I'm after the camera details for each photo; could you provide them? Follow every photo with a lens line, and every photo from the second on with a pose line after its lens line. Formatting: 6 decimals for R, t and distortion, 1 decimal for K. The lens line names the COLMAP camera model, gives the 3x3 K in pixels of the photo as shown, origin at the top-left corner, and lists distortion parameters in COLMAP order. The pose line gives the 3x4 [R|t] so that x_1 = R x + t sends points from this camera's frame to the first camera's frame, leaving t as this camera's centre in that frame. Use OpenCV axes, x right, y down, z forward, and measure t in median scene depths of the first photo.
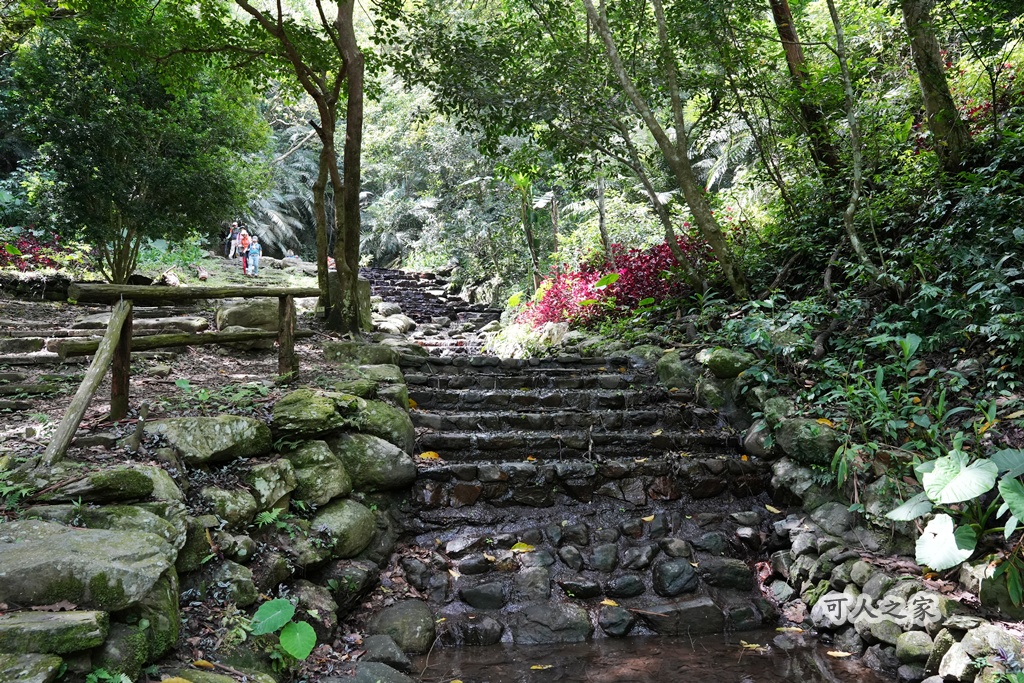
lens RADIAL K [[799.2, 0, 511.3], [0, 799.2, 341.3], [0, 0, 1]] dist [-0.001736, -0.000076]
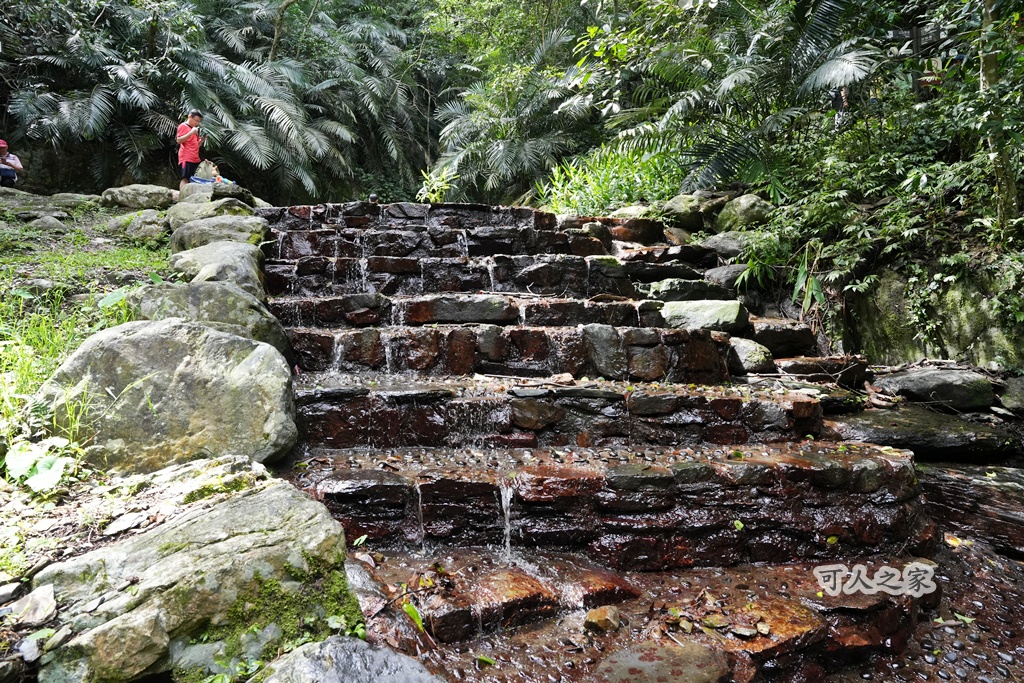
lens RADIAL K [[715.9, 0, 512.0], [0, 715.9, 341.4], [0, 0, 1]] dist [-0.107238, -0.000954]
pose [[0.986245, 0.007197, -0.165133, -0.102723], [0.007043, 0.996315, 0.085483, -0.062716], [0.165139, -0.085471, 0.982560, 0.722661]]
